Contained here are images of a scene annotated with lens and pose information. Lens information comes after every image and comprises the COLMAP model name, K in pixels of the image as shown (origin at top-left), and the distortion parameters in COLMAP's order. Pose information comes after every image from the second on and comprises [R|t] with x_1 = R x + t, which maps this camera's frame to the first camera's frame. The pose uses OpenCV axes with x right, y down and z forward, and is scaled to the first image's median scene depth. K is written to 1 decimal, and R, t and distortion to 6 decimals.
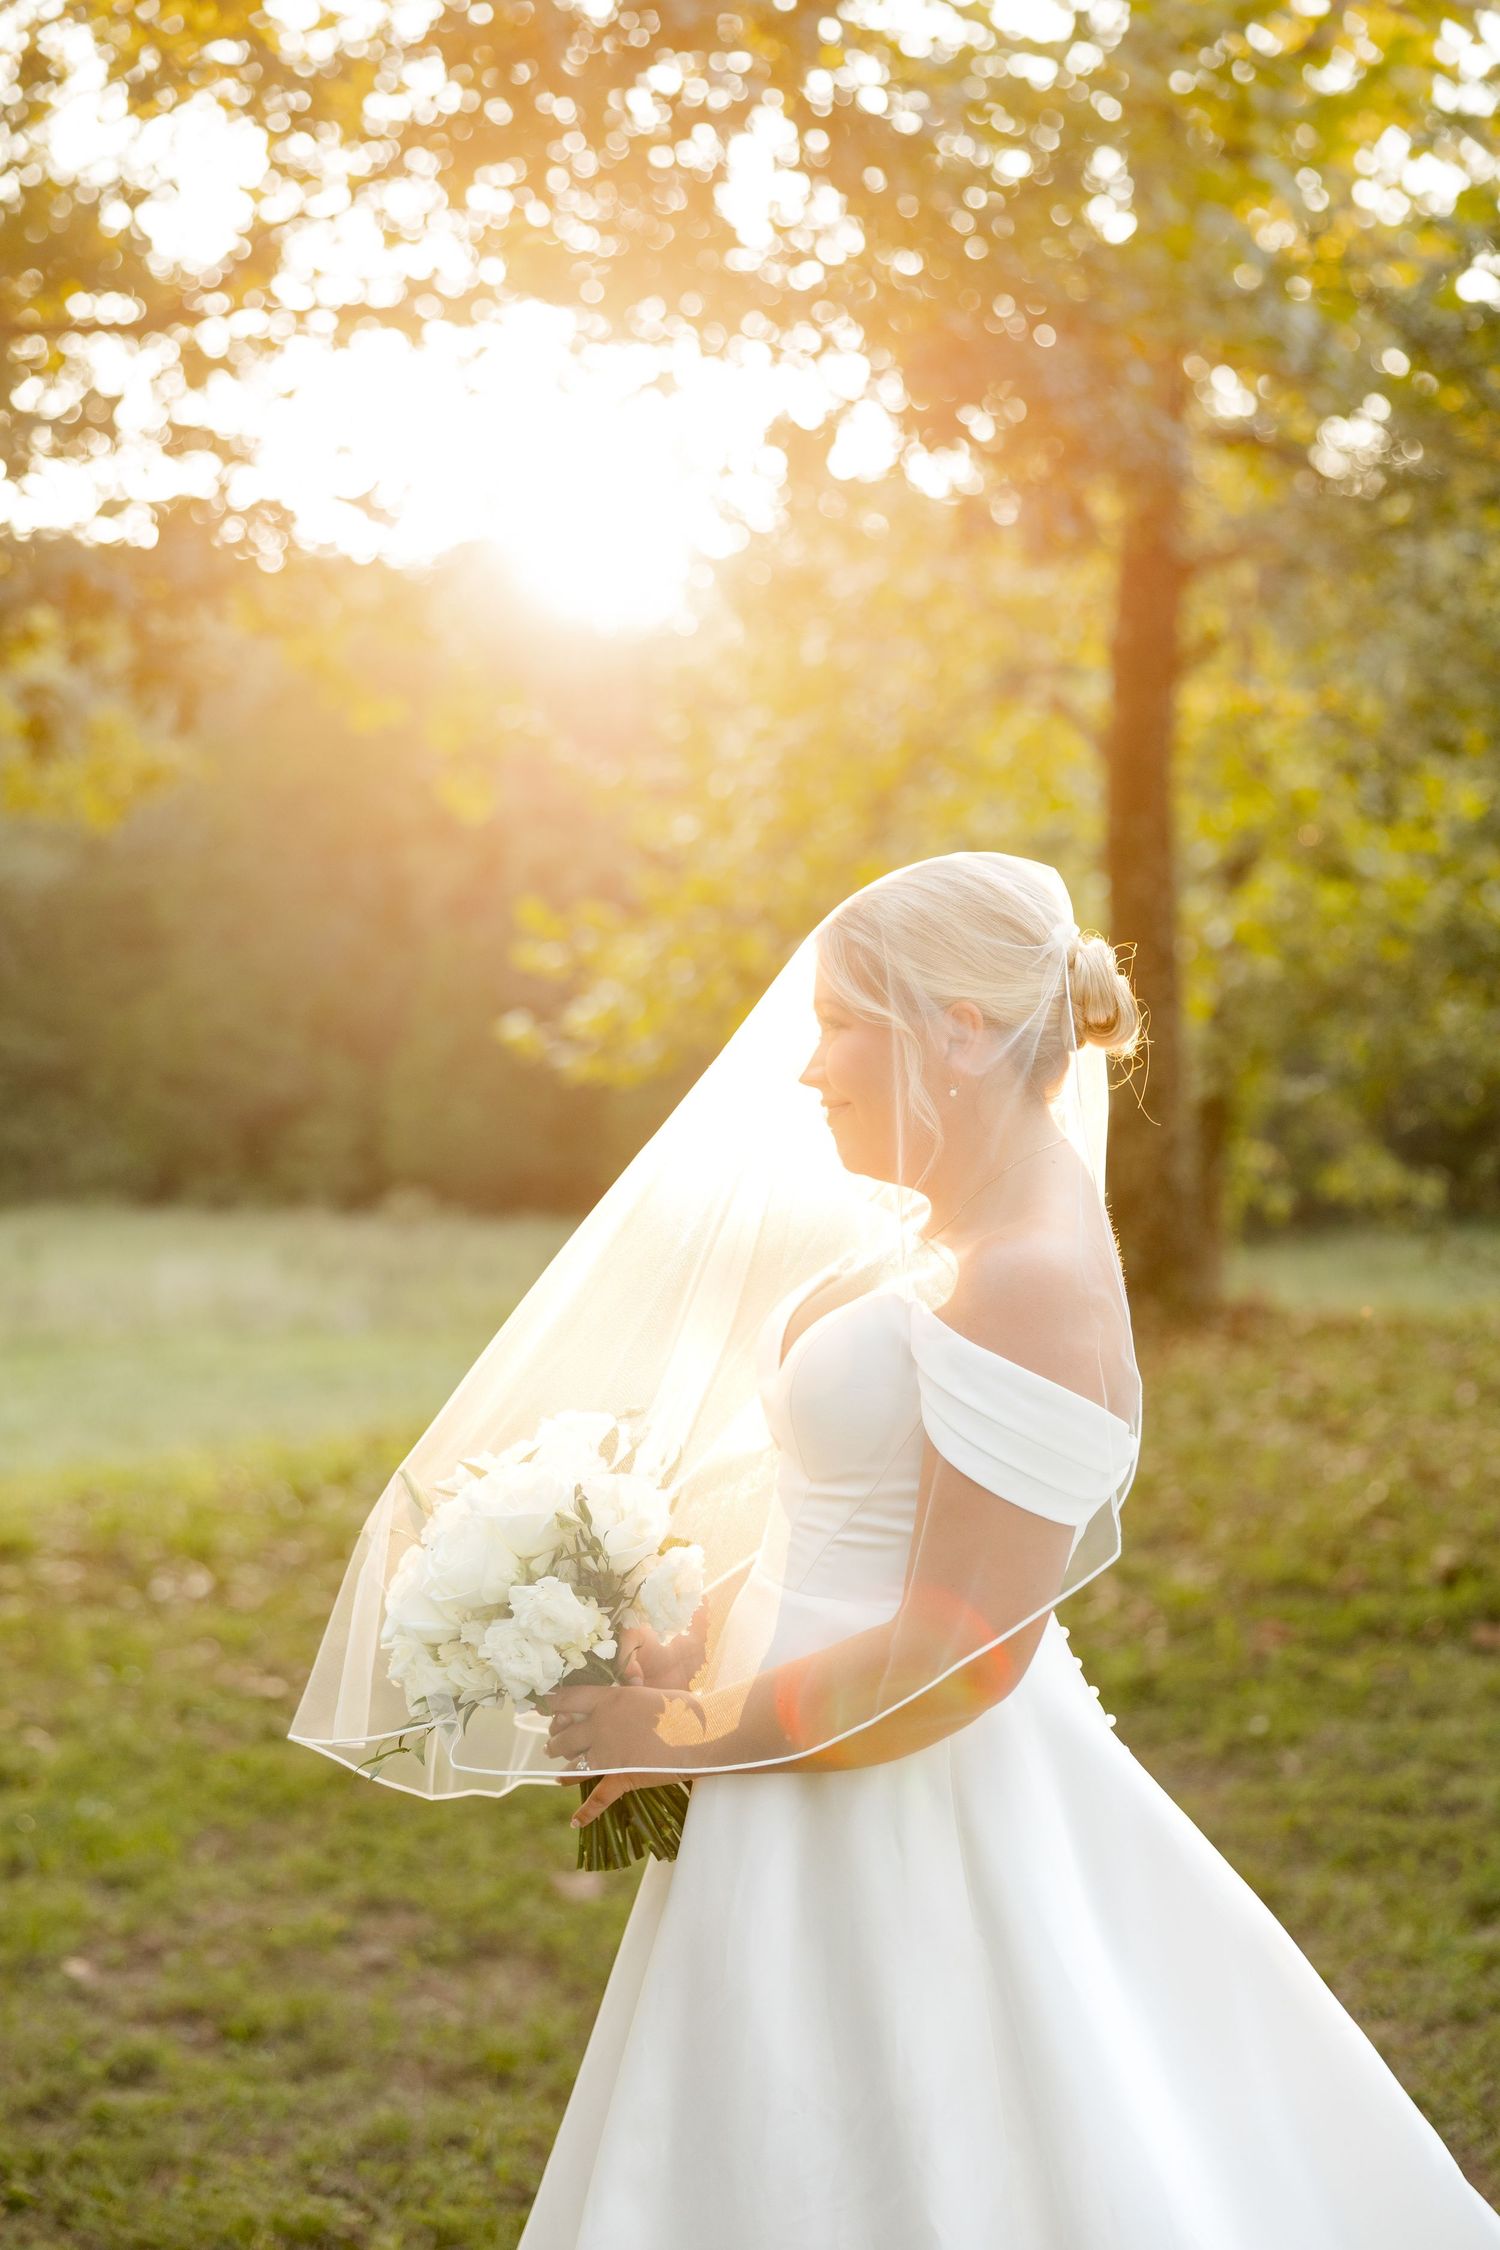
lens RADIAL K [[3266.5, 0, 740.1], [0, 3266.5, 1126.3], [0, 0, 1]] dist [0.033078, 0.000000]
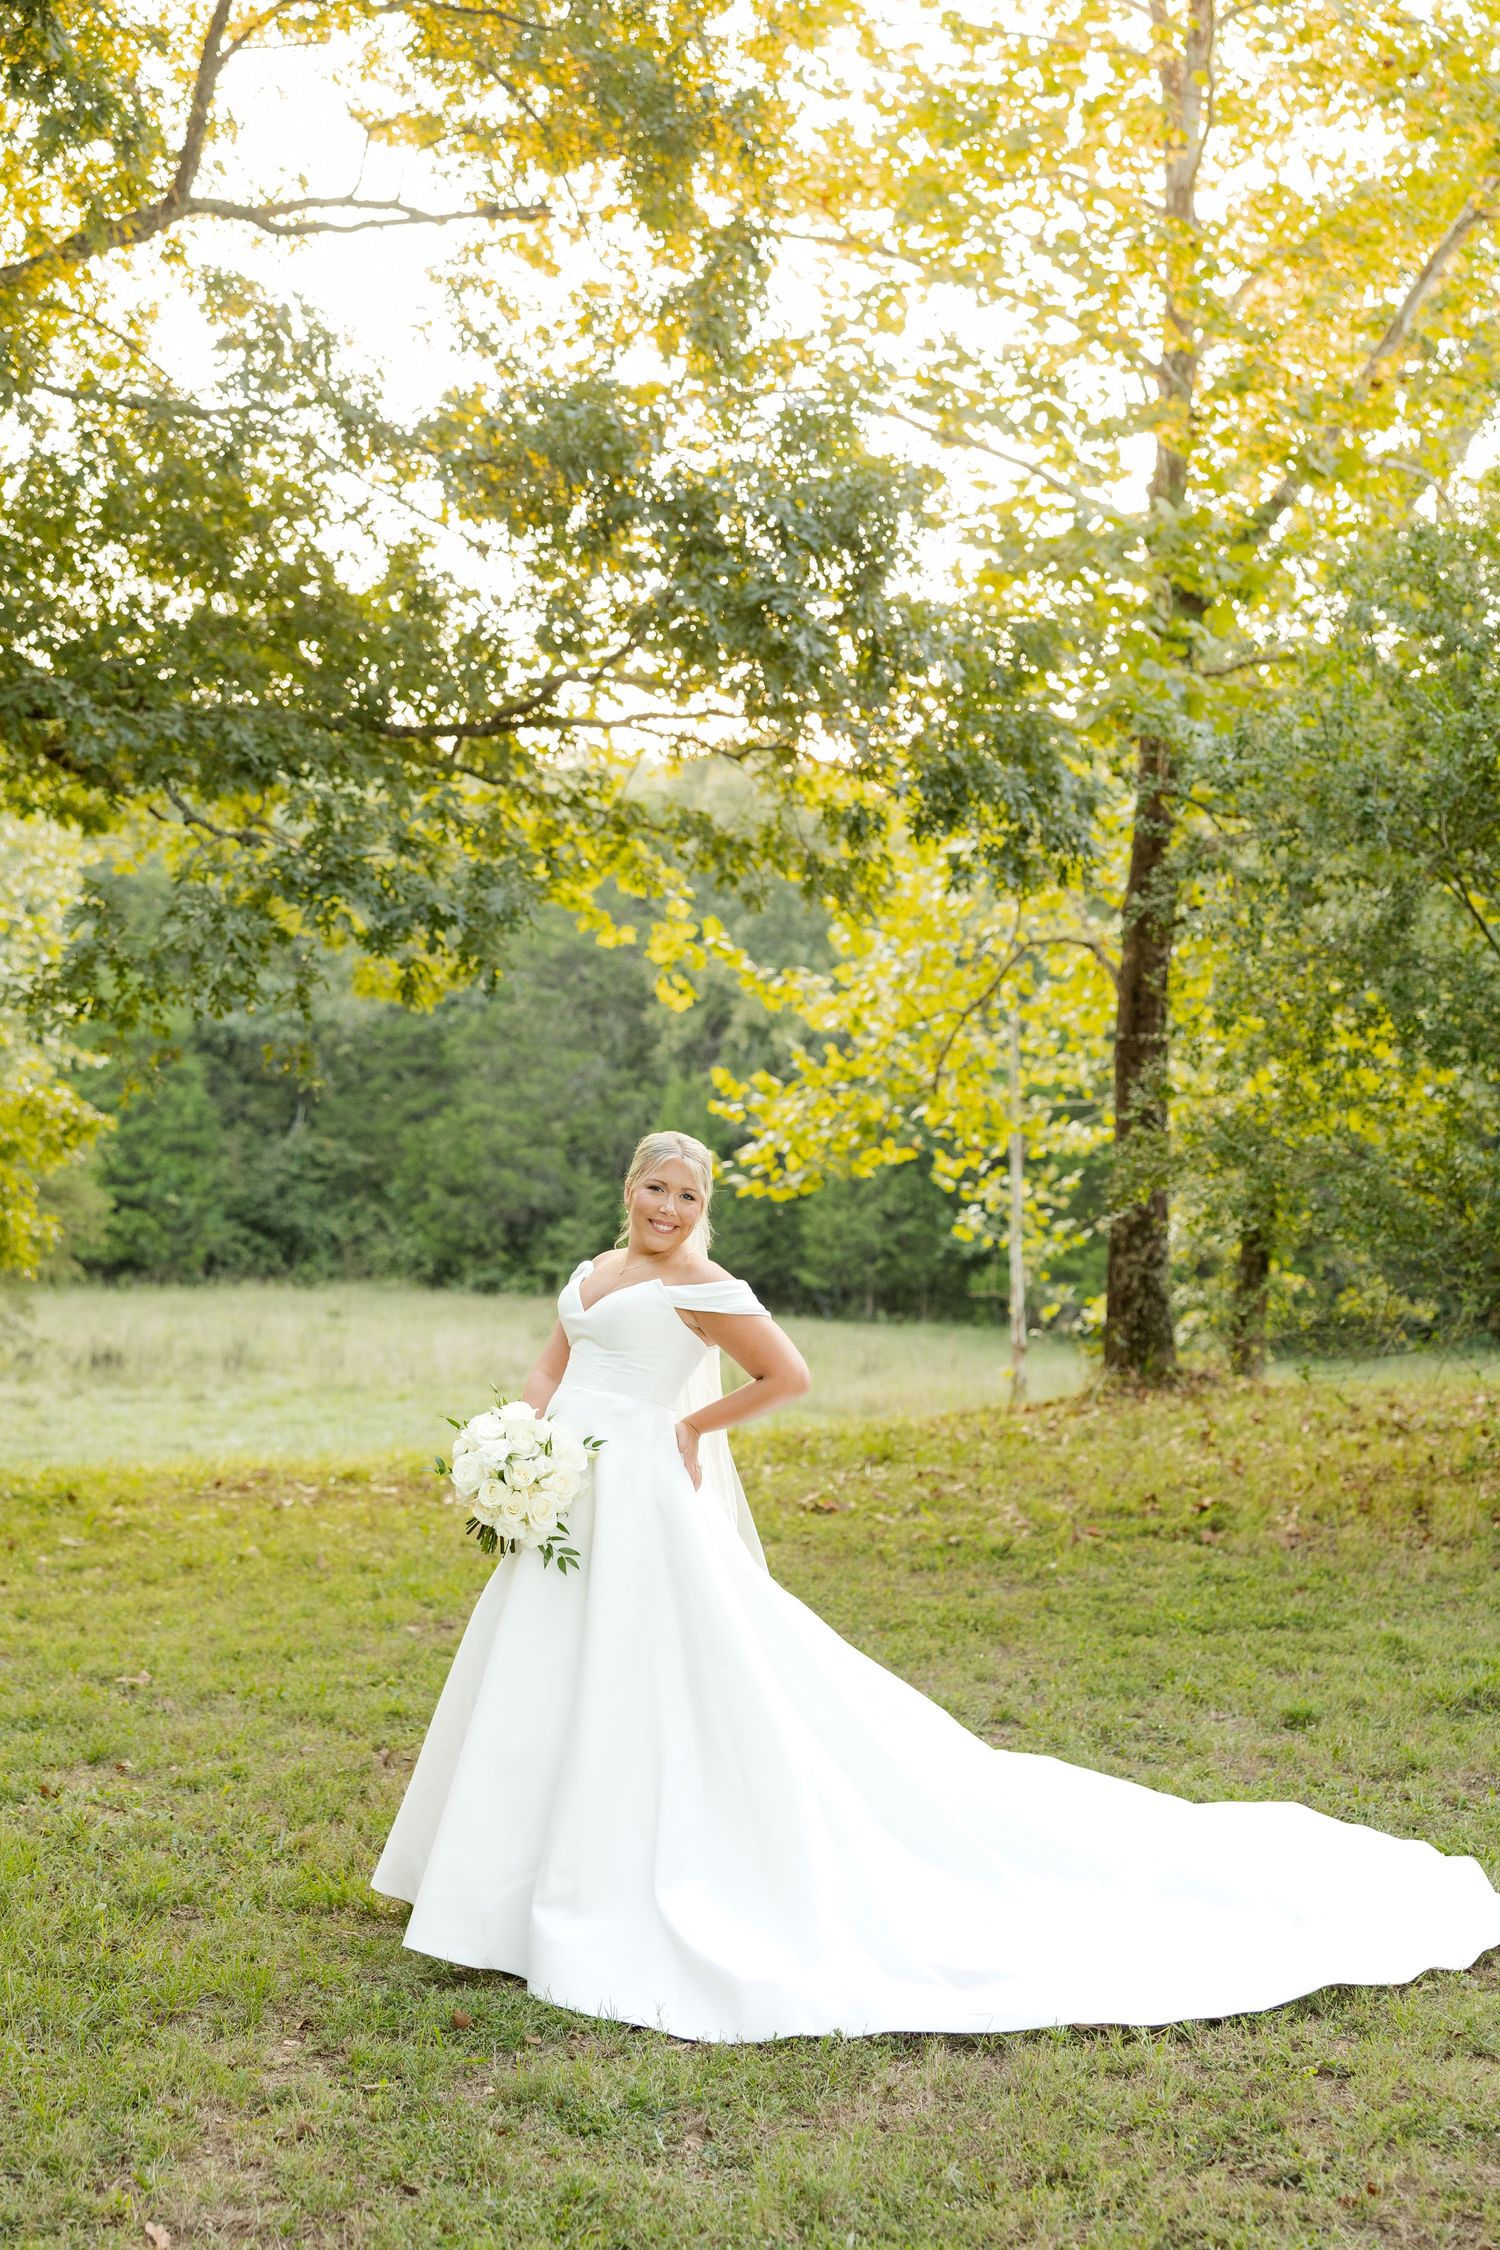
lens RADIAL K [[2758.4, 0, 717.8], [0, 2758.4, 1129.3], [0, 0, 1]] dist [0.009670, 0.000000]
pose [[0.996241, 0.040235, -0.076718, 0.066694], [-0.043283, 0.998321, -0.038483, 0.006902], [0.075041, 0.041659, 0.996310, -0.448571]]
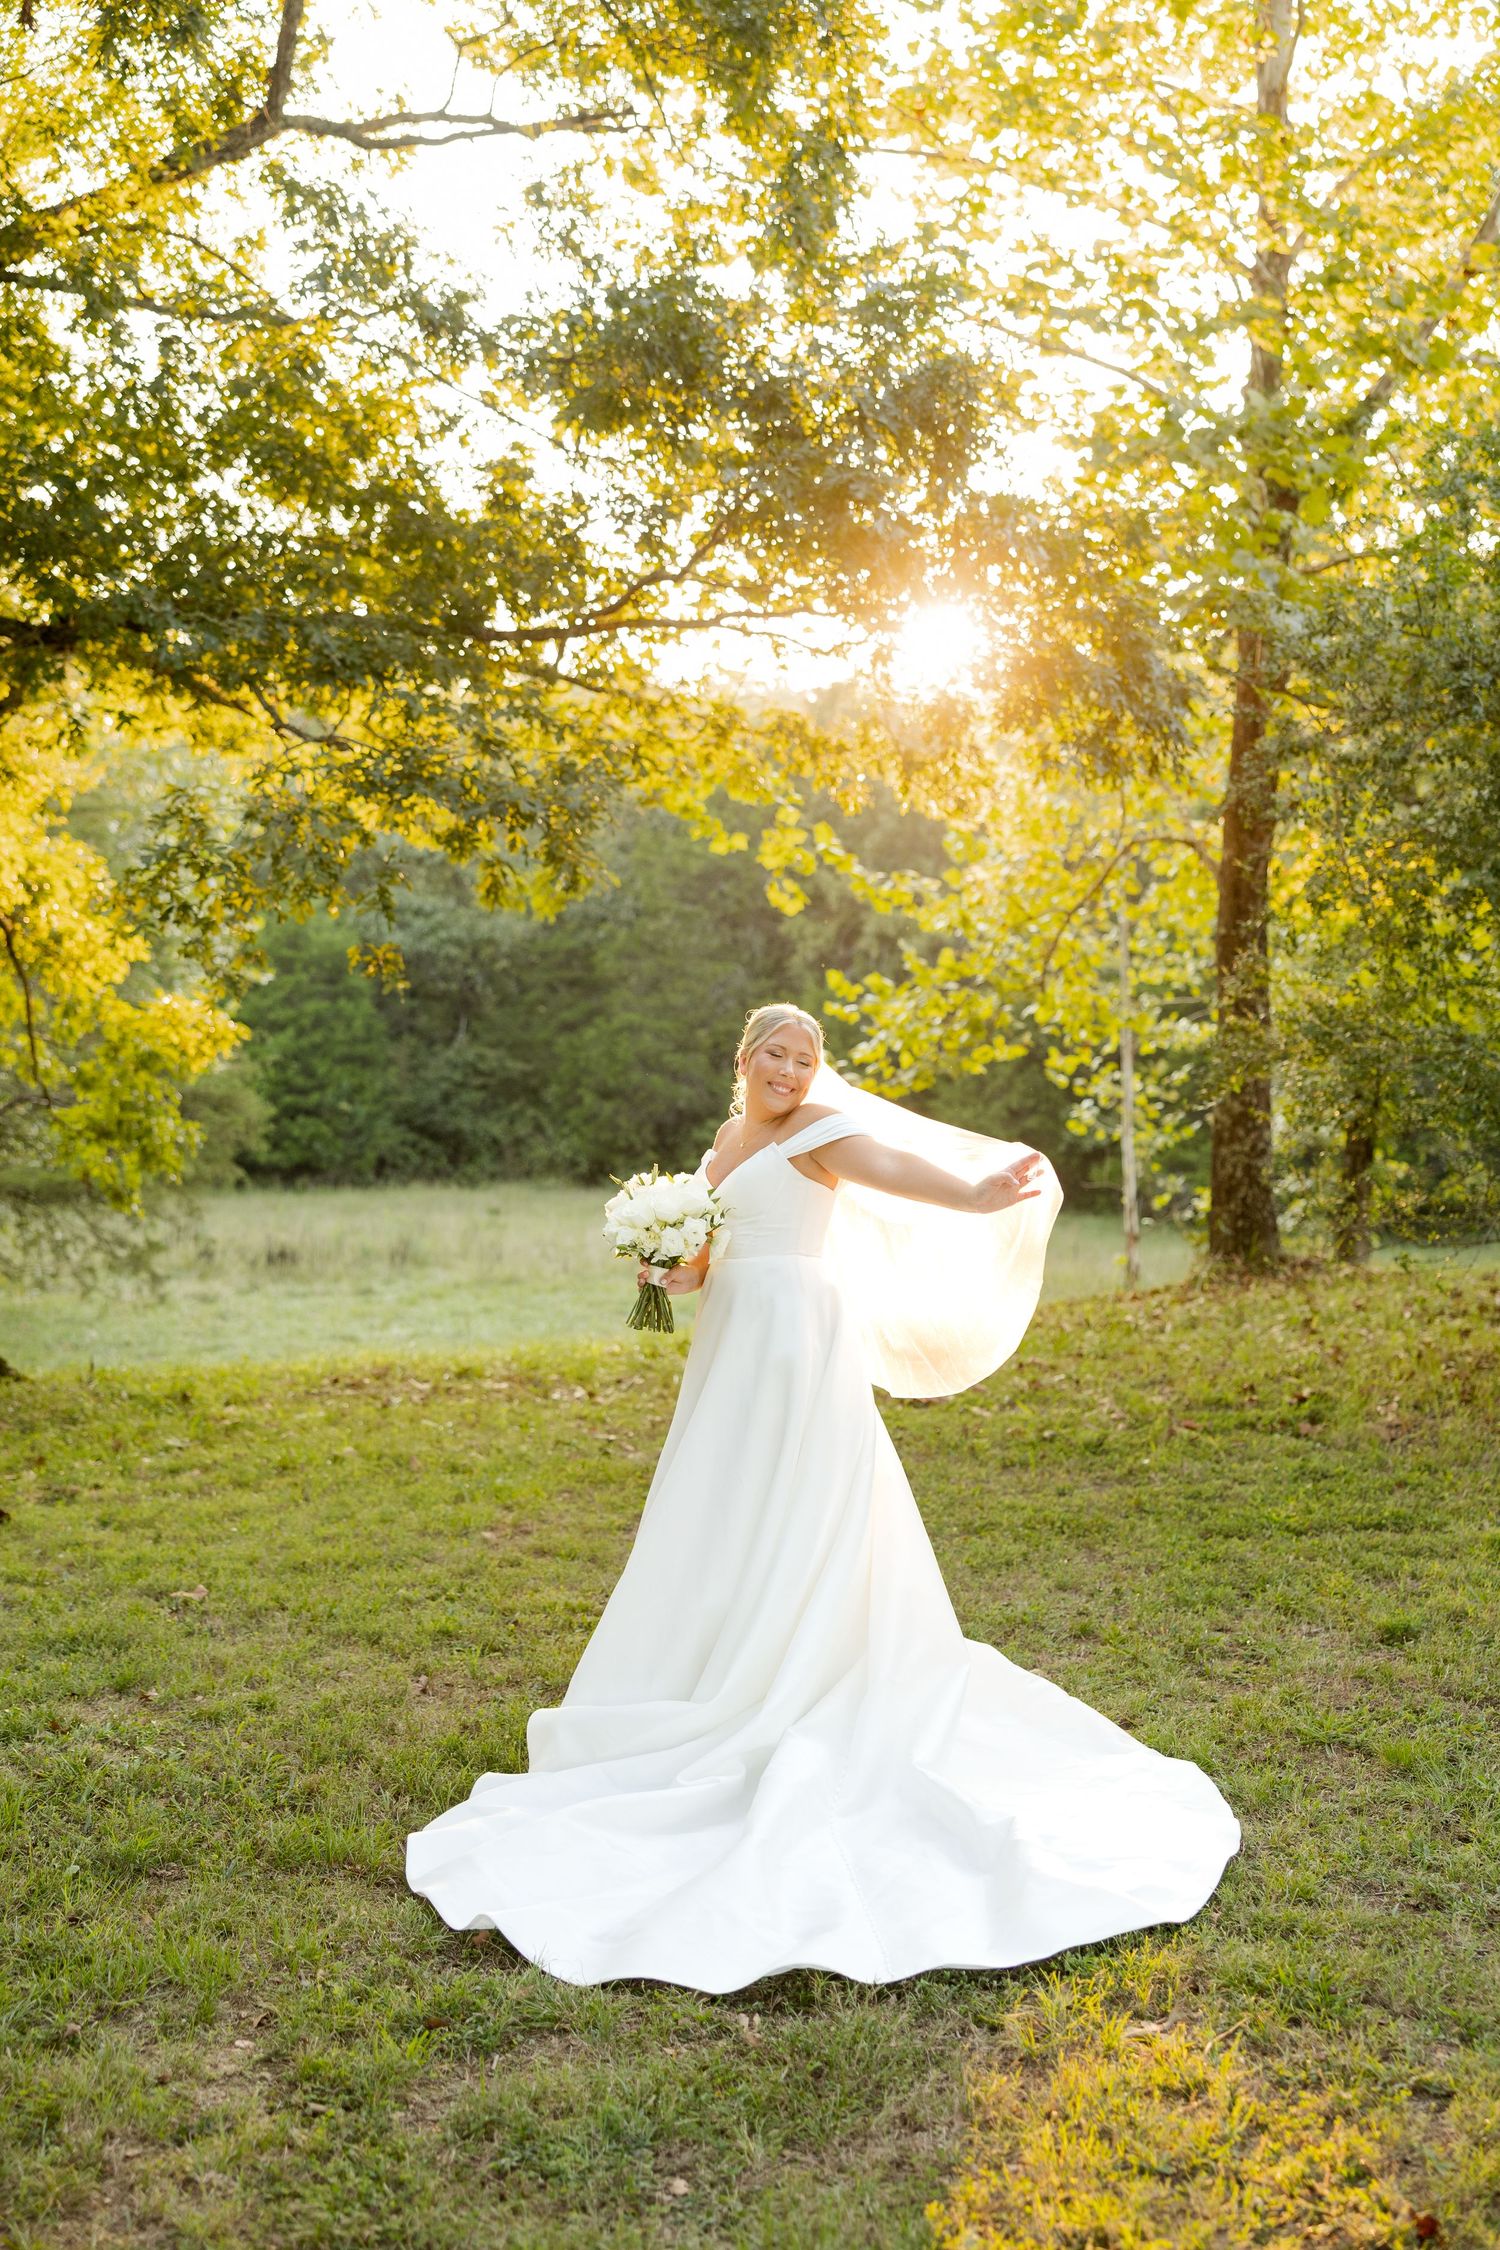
lens RADIAL K [[2564.6, 0, 746.9], [0, 2564.6, 1110.1], [0, 0, 1]] dist [0.001781, 0.000000]
pose [[0.992559, 0.027435, -0.118632, 0.084821], [-0.028574, 0.999560, -0.007905, 0.007267], [0.118363, 0.011236, 0.992907, -0.339529]]
